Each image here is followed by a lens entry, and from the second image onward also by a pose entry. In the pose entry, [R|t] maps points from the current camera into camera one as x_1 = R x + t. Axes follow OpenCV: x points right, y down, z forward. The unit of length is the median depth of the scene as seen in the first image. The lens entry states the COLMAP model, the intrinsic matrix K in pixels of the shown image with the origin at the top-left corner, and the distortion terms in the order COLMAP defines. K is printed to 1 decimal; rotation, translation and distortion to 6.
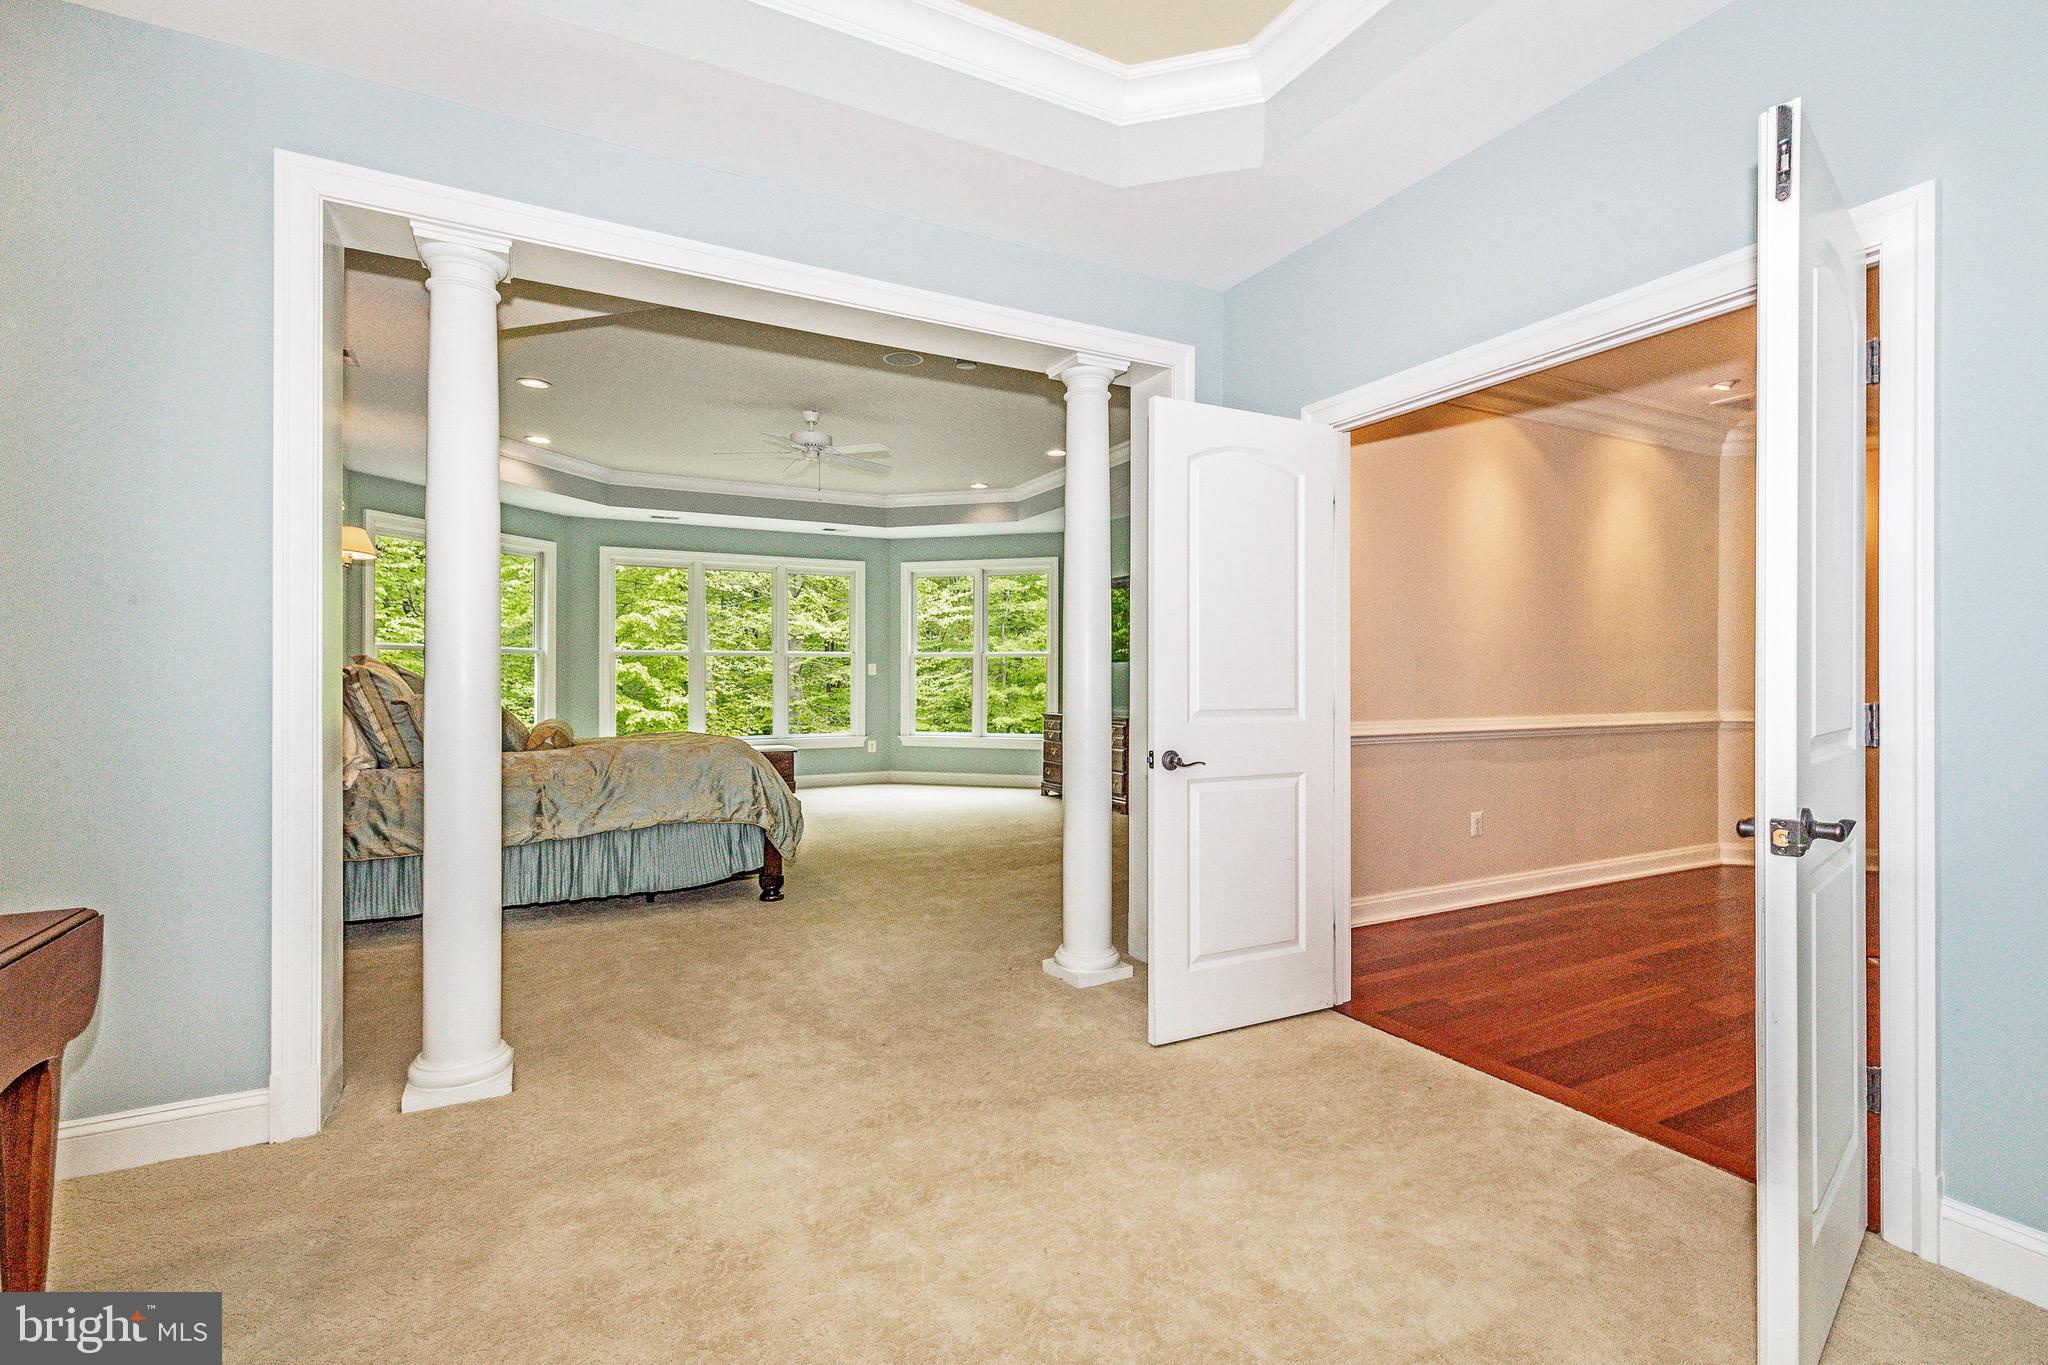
lens RADIAL K [[937.2, 0, 983.9], [0, 937.2, 683.1], [0, 0, 1]] dist [0.006658, 0.000060]
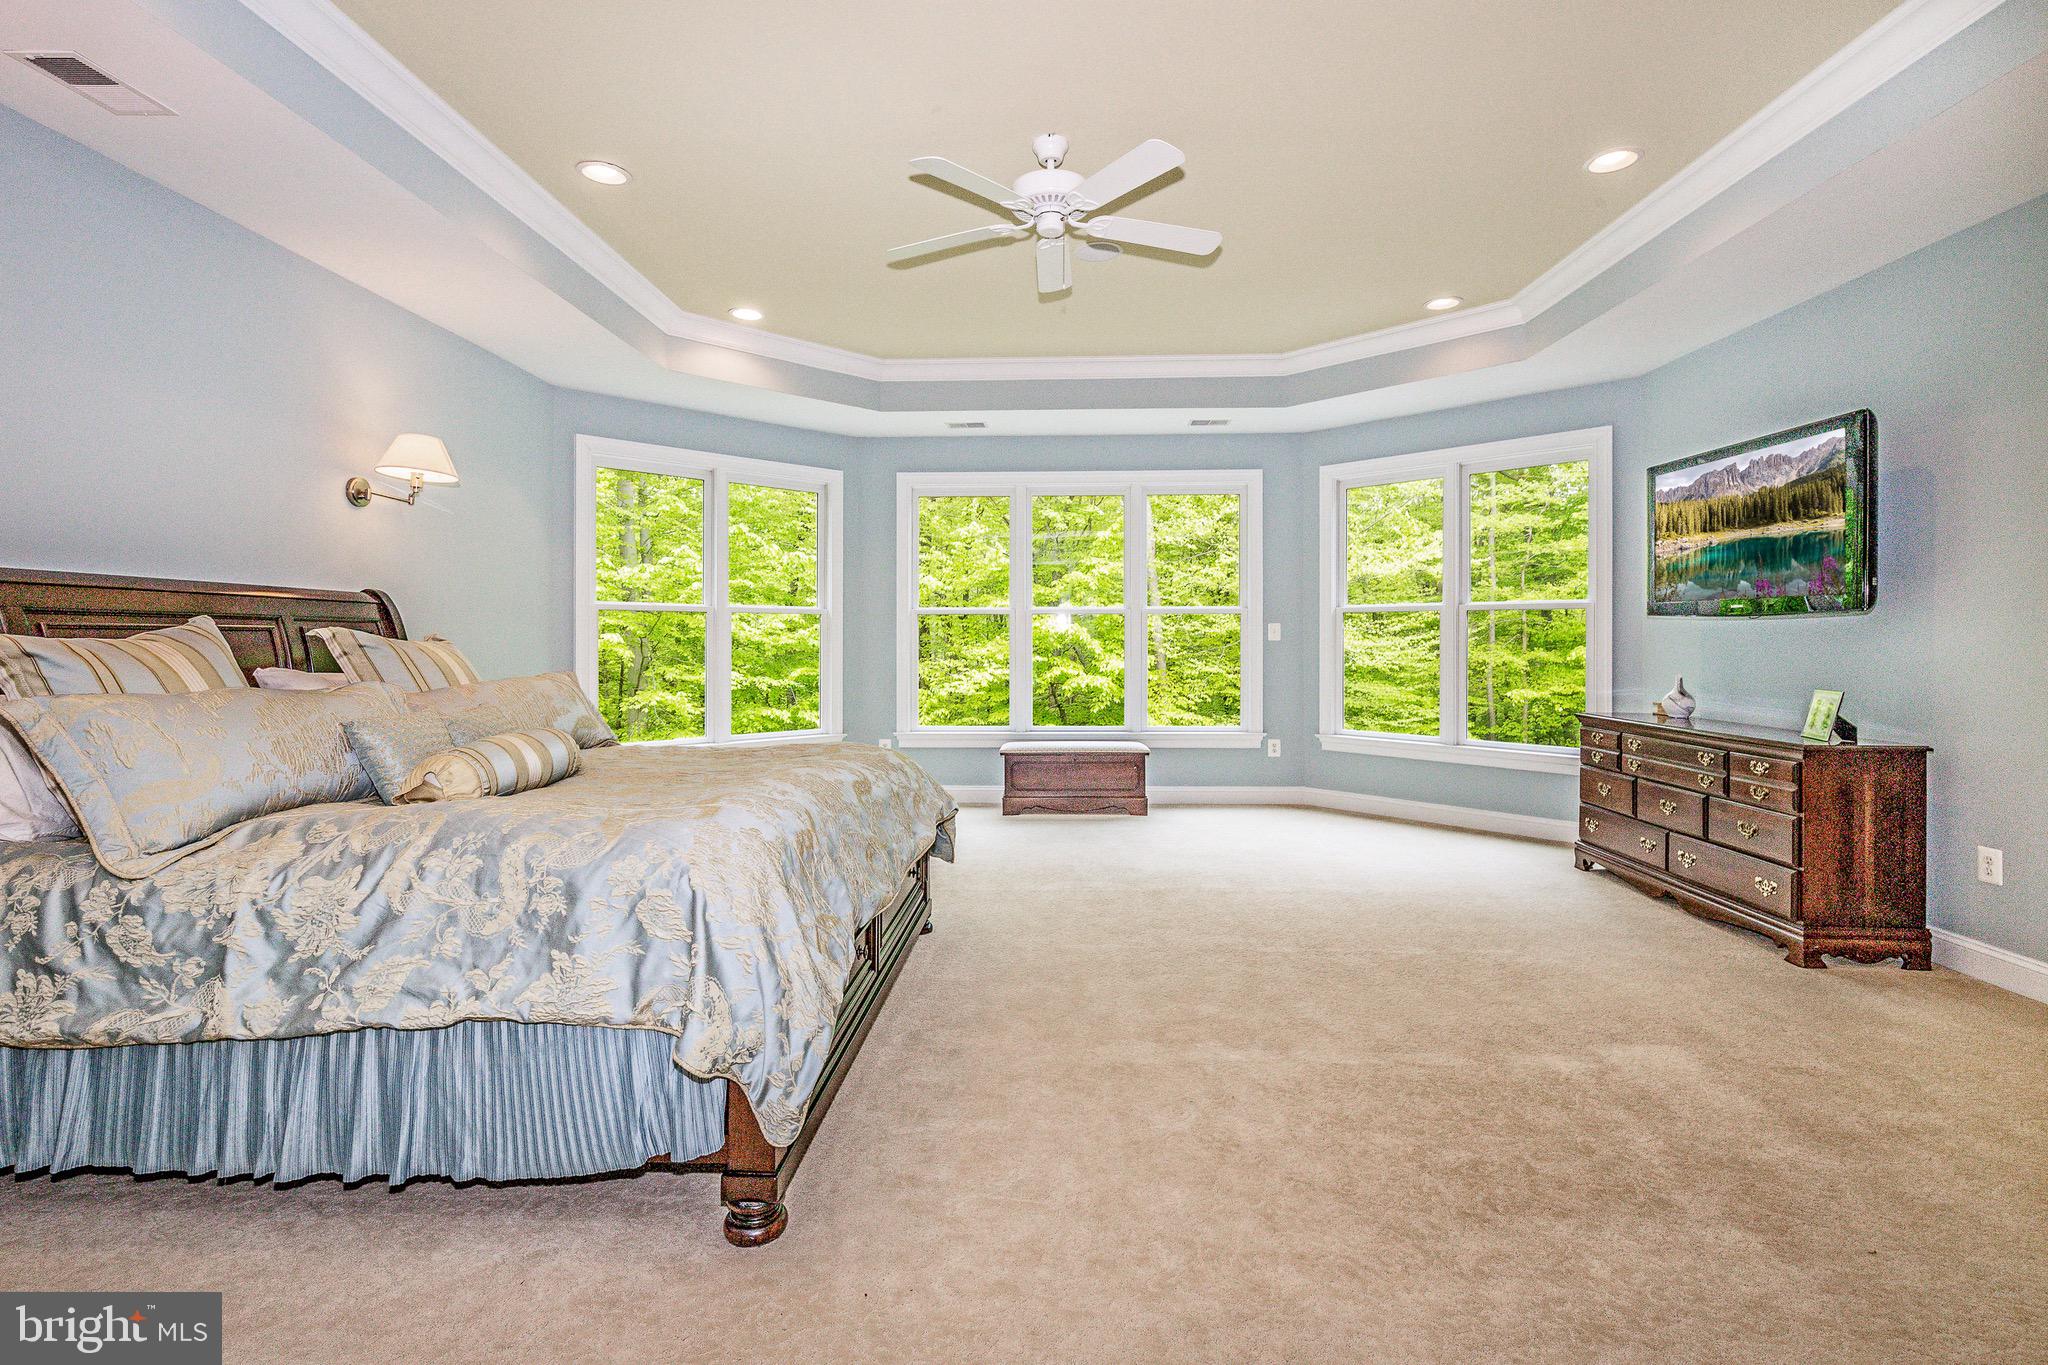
lens RADIAL K [[937.2, 0, 1018.9], [0, 937.2, 634.7], [0, 0, 1]] dist [0.006658, 0.000060]
pose [[0.887770, -0.002188, -0.460283, 0.025245], [-0.001781, 0.999965, -0.008187, -0.007258], [0.460284, 0.008088, 0.887735, 0.354351]]
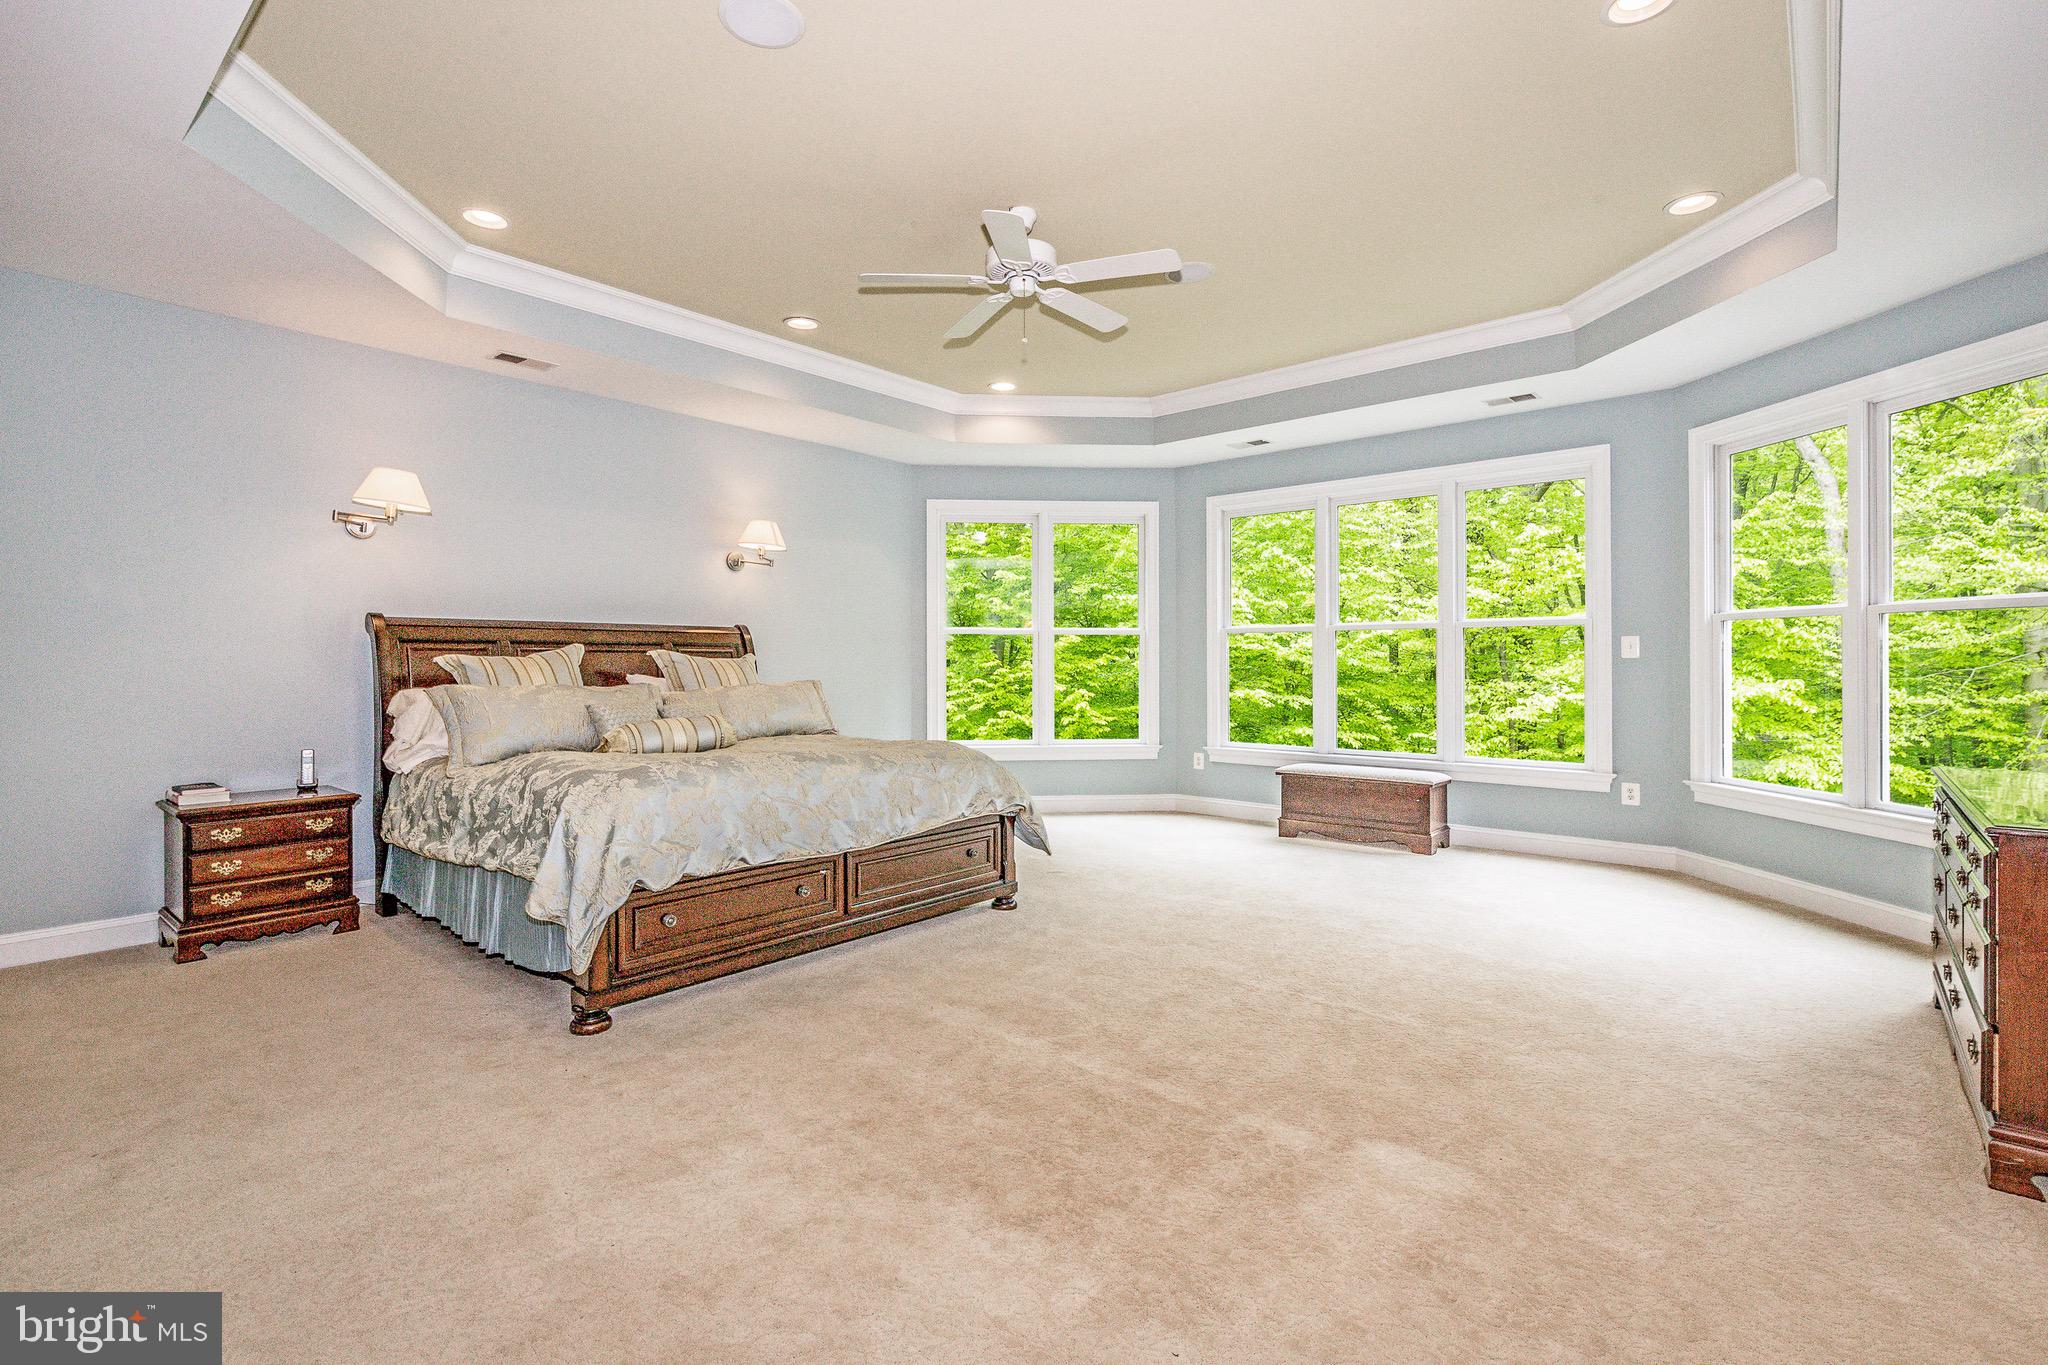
lens RADIAL K [[937.2, 0, 1037.3], [0, 937.2, 648.9], [0, 0, 1]] dist [0.006658, 0.000060]
pose [[0.414061, -0.010783, -0.910185, 0.233349], [-0.002588, 0.999912, -0.013024, -0.006239], [0.910246, 0.007748, 0.413996, 0.513603]]
